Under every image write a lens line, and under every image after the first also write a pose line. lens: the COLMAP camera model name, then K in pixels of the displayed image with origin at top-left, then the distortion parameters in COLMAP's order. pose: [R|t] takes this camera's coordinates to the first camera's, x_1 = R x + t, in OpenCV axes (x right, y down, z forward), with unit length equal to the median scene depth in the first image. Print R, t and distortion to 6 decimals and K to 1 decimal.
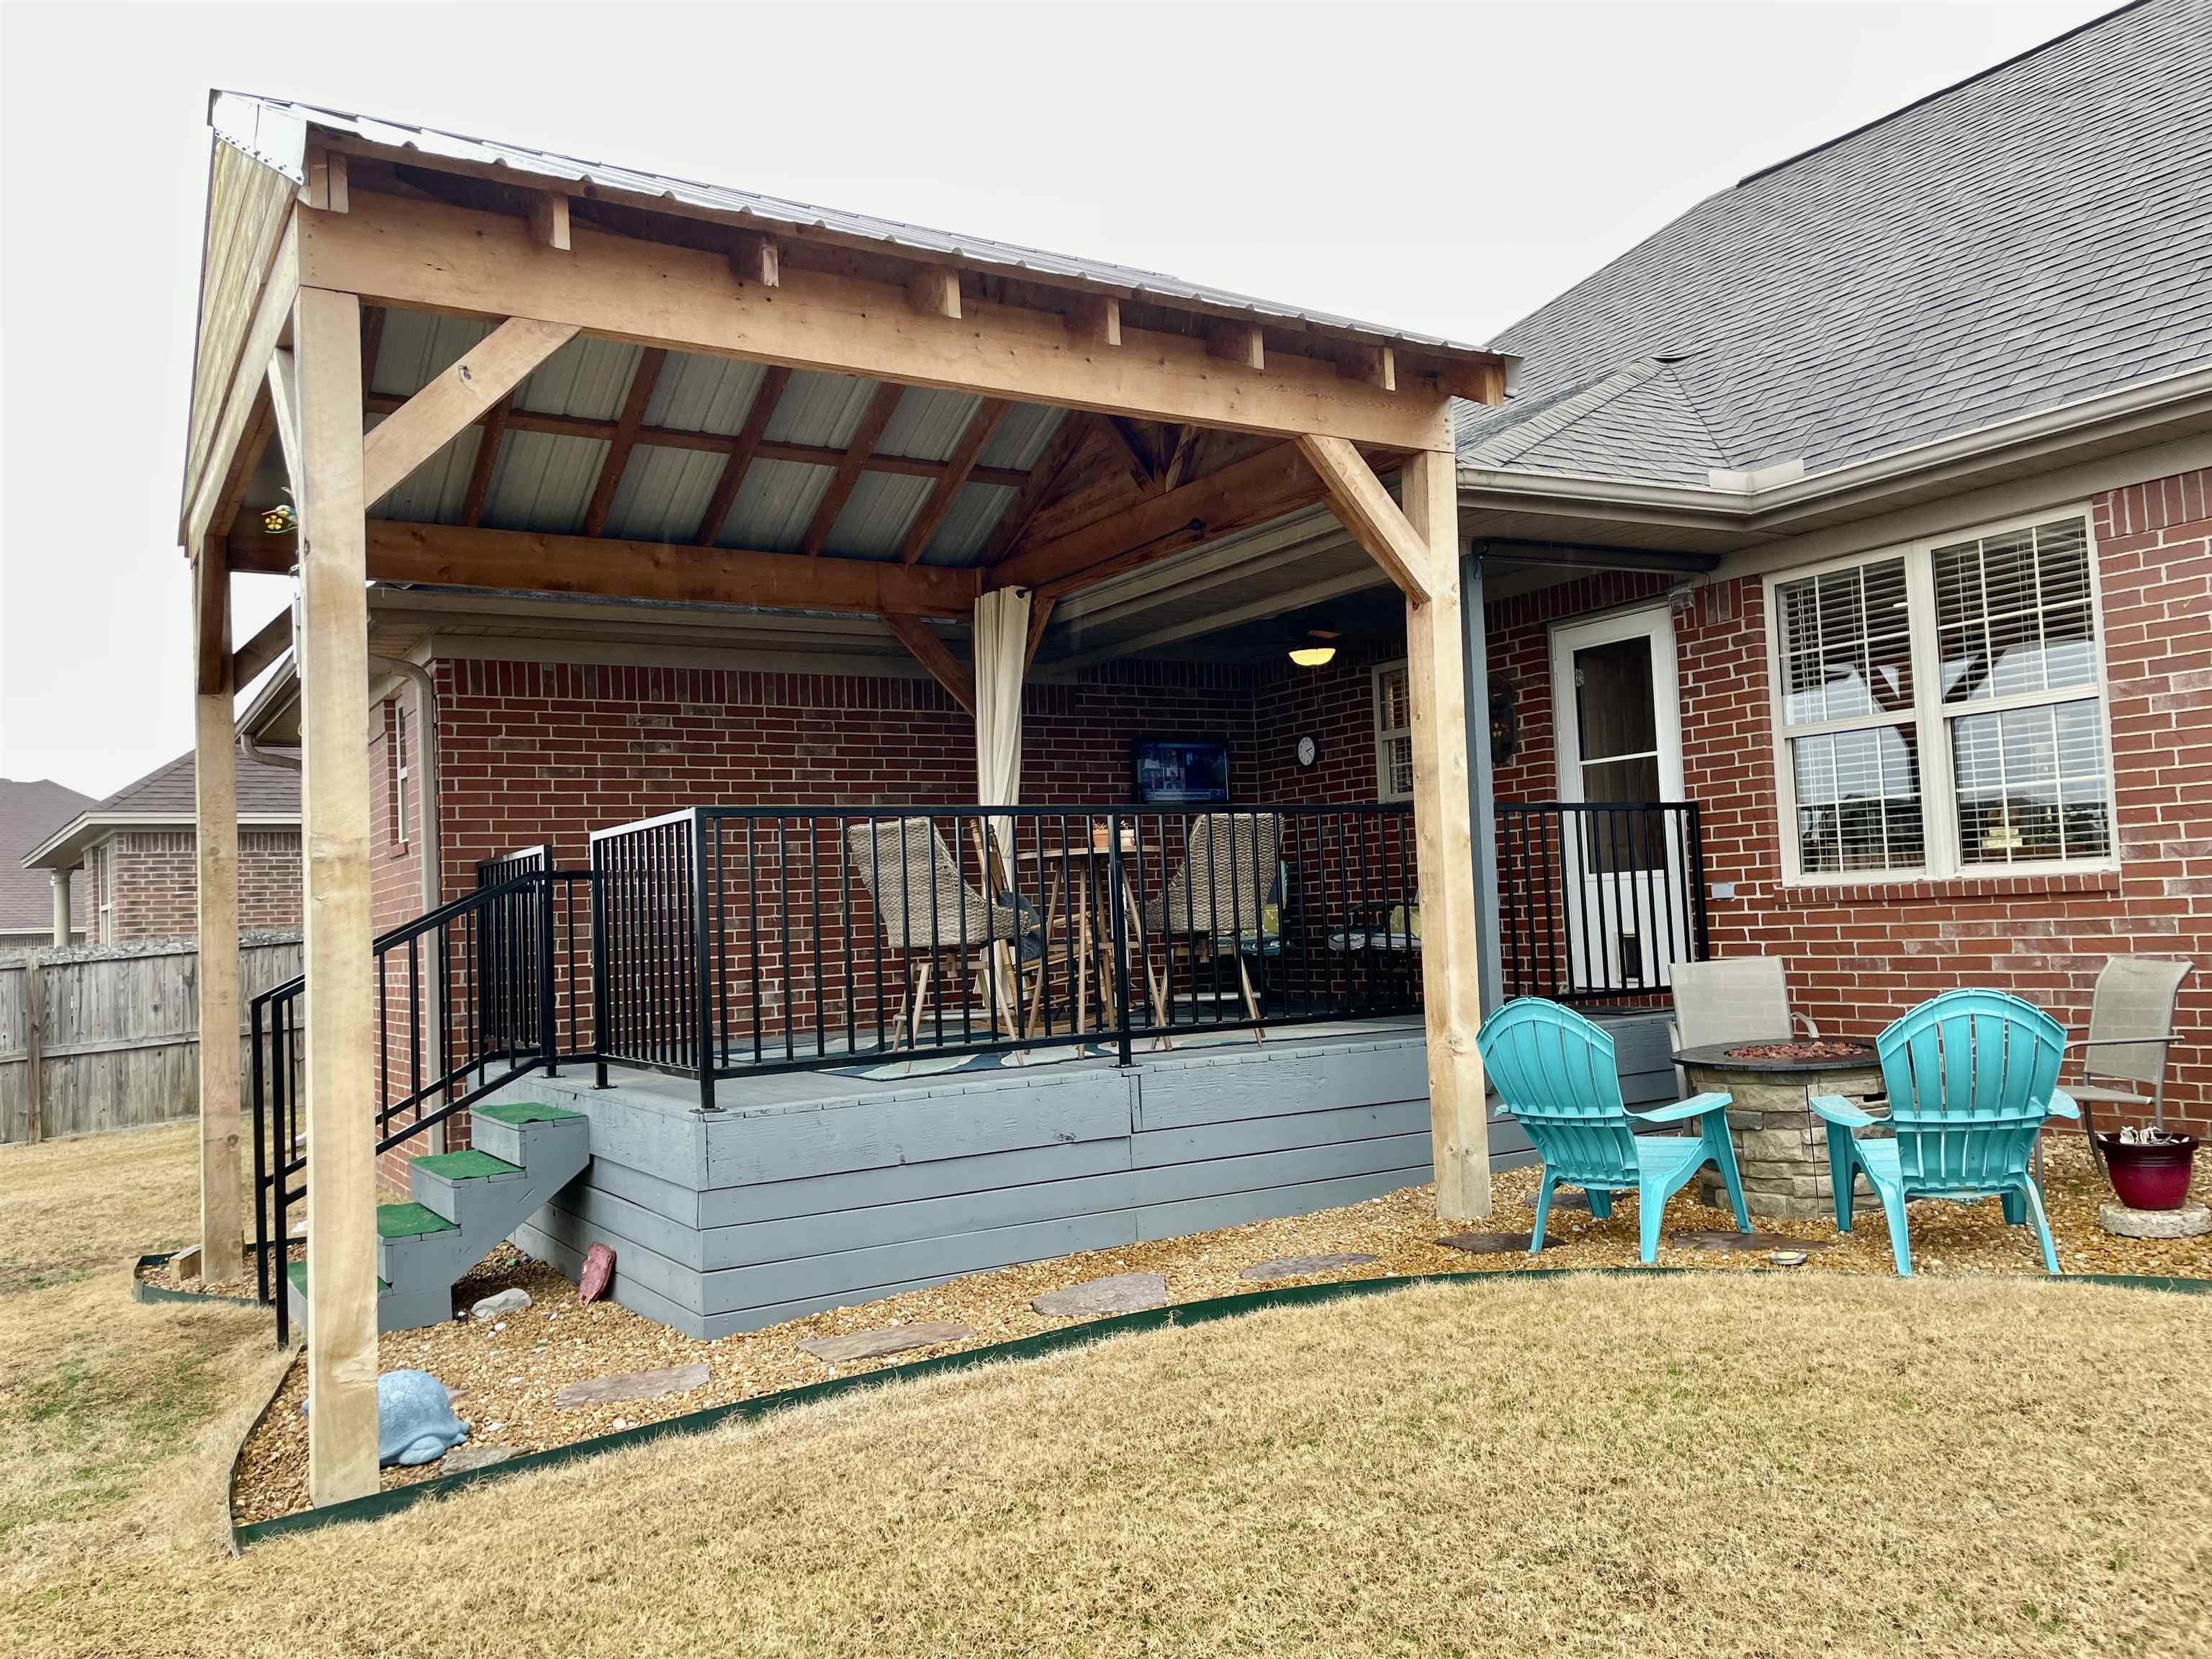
lens RADIAL K [[1686.3, 0, 1089.5], [0, 1686.3, 828.2], [0, 0, 1]] dist [0.077920, -0.097978]
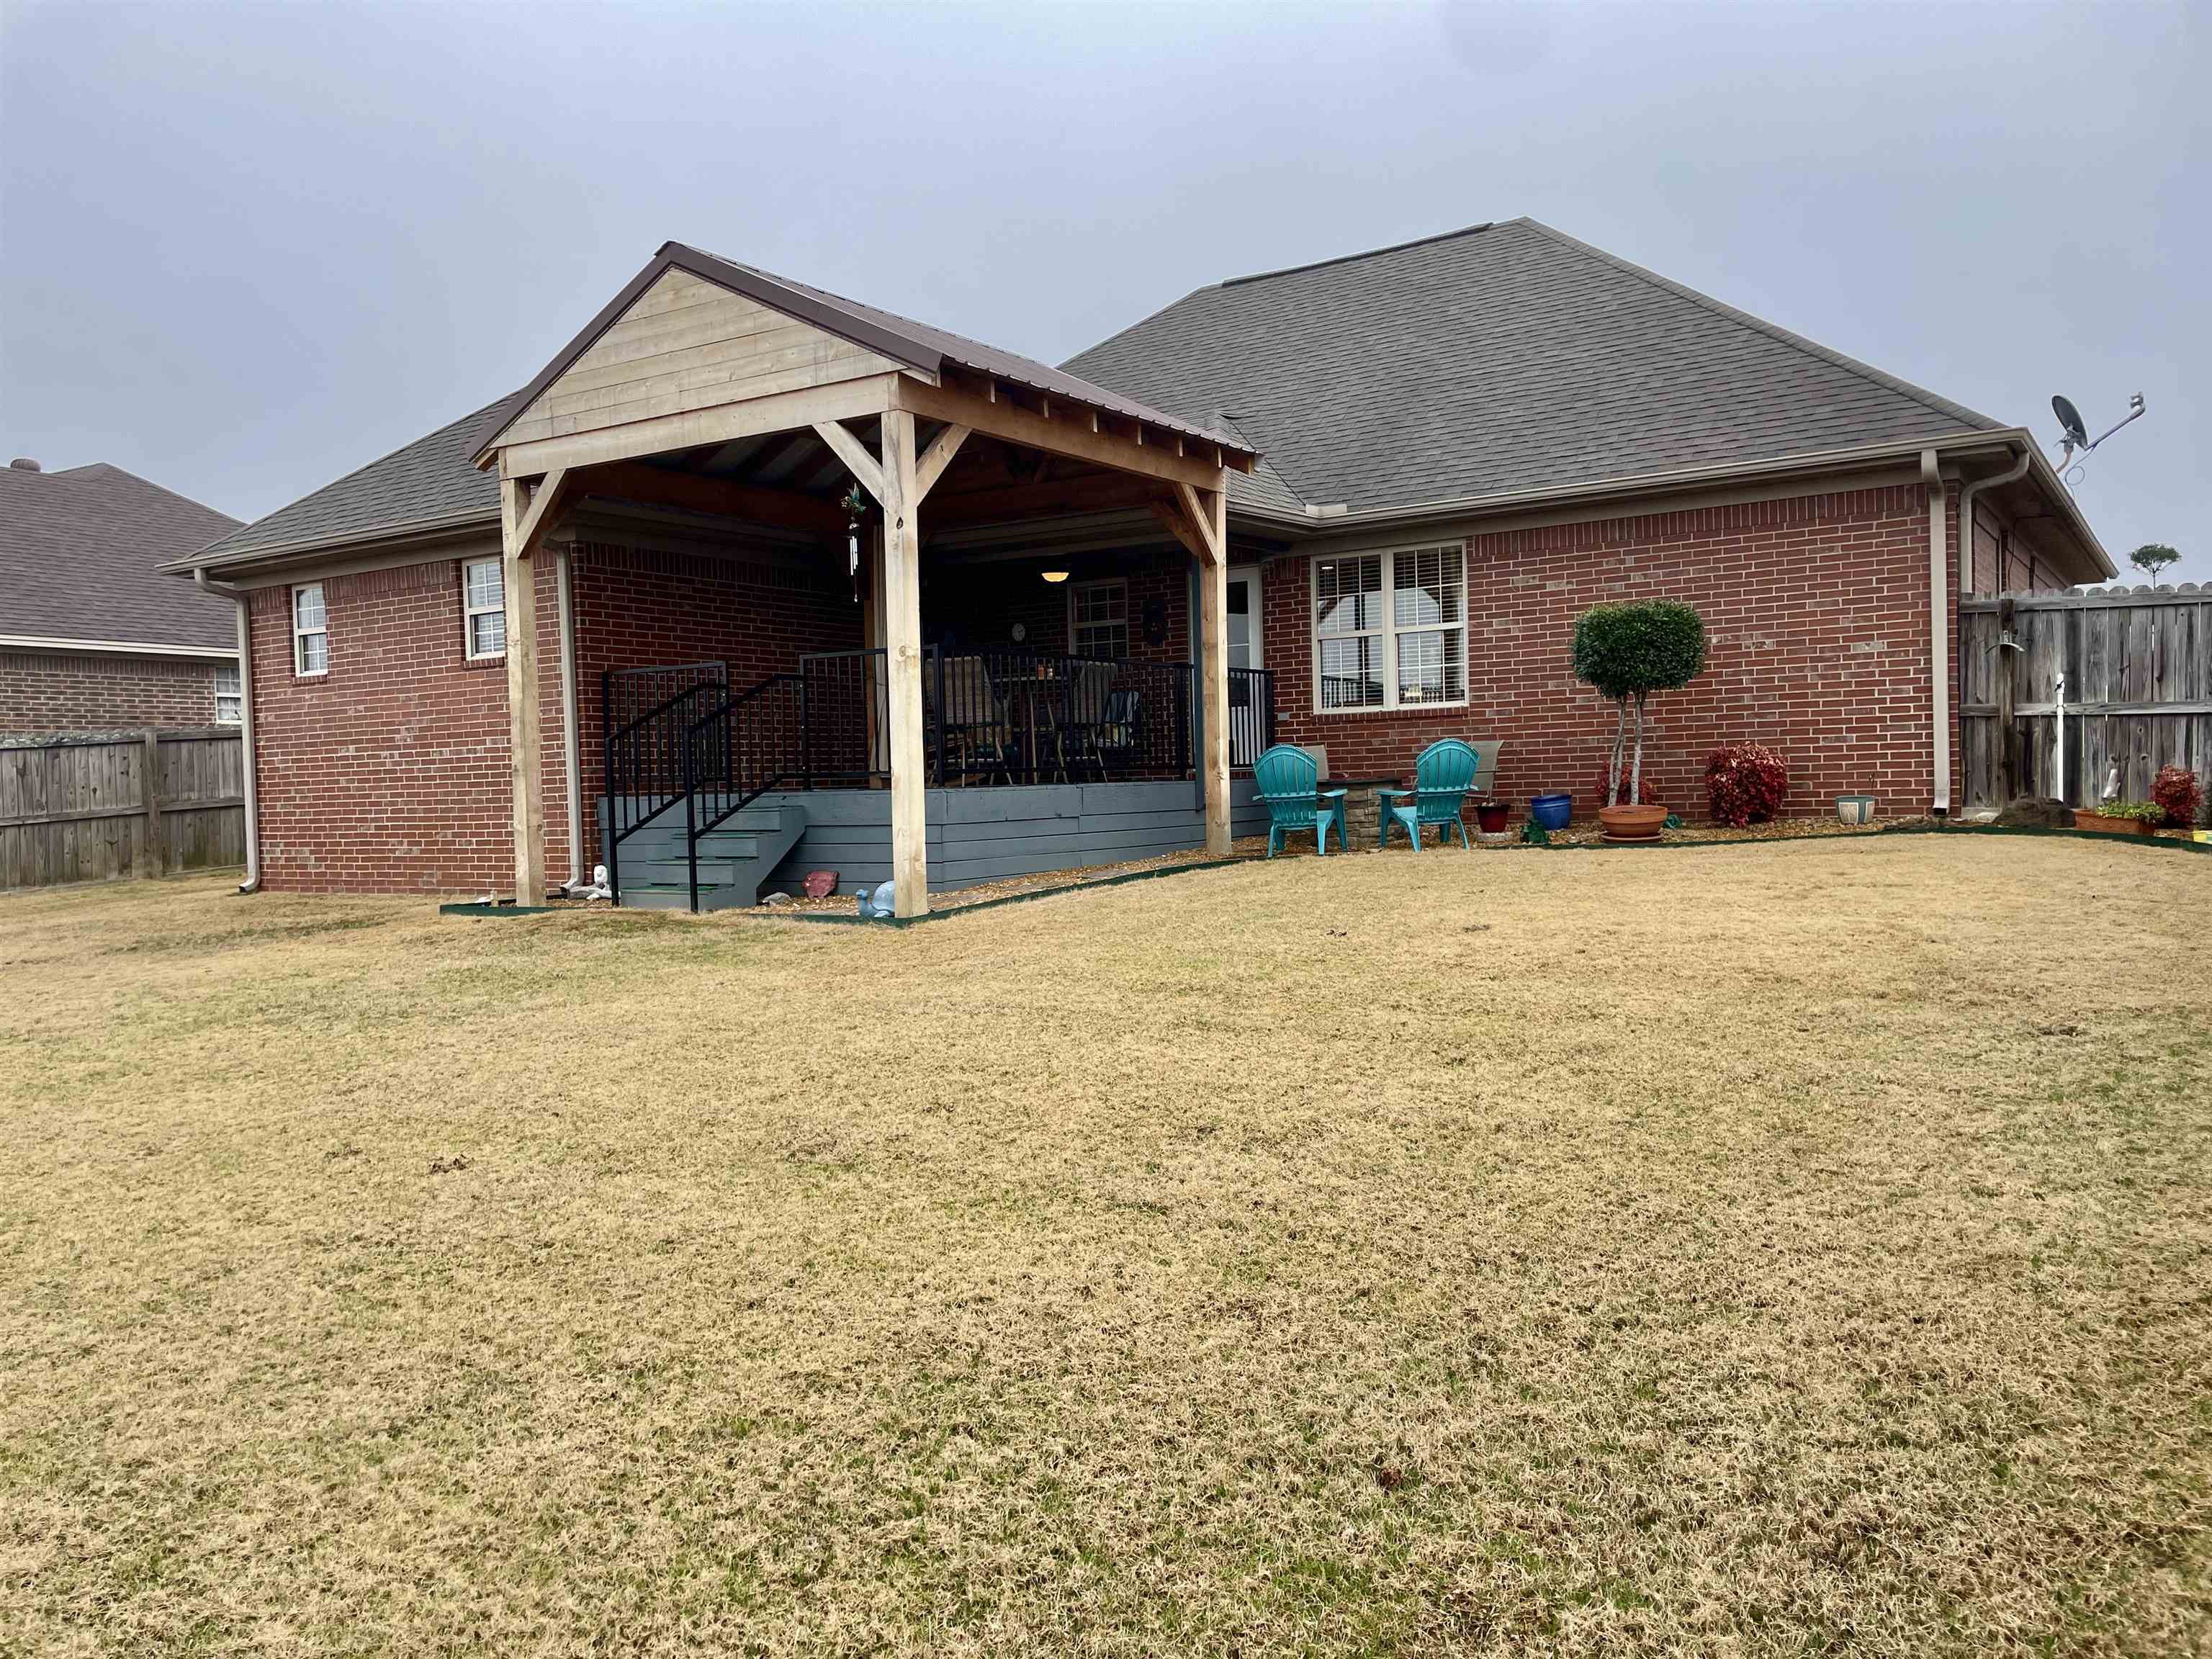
lens RADIAL K [[1686.3, 0, 1104.6], [0, 1686.3, 841.8], [0, 0, 1]] dist [0.077920, -0.097978]
pose [[0.904777, 0.003949, 0.425868, -0.730765], [-0.035254, 0.997220, 0.065651, 0.068809], [-0.424425, -0.074413, 0.902400, -0.770527]]
